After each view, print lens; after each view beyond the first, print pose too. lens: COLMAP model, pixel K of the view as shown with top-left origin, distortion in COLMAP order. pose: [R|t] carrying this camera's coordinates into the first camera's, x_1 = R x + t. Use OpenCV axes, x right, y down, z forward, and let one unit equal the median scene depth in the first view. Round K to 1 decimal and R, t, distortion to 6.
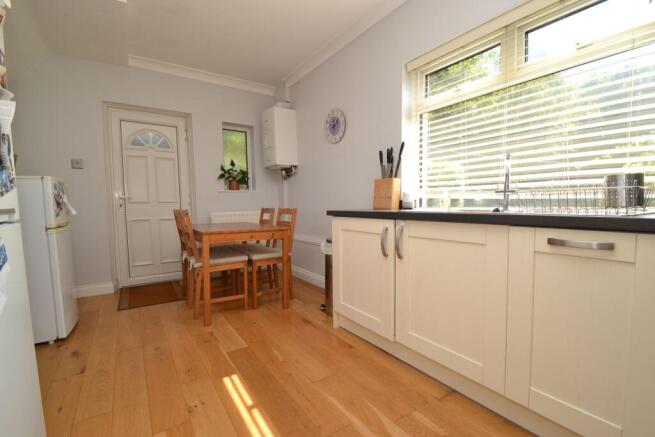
lens RADIAL K [[284.4, 0, 327.5], [0, 284.4, 218.5], [0, 0, 1]] dist [0.001324, 0.000242]
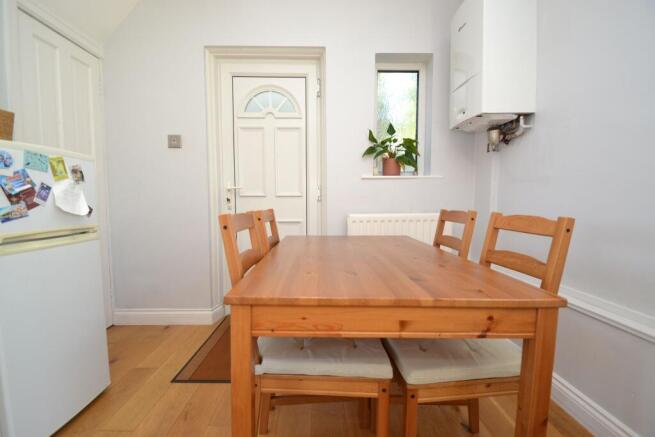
lens RADIAL K [[284.4, 0, 327.5], [0, 284.4, 218.5], [0, 0, 1]] dist [0.001324, 0.000242]
pose [[0.827810, 0.048101, -0.558942, -0.118947], [-0.044793, 0.998804, 0.019614, -0.022290], [0.559217, 0.008800, 0.828975, 0.484235]]
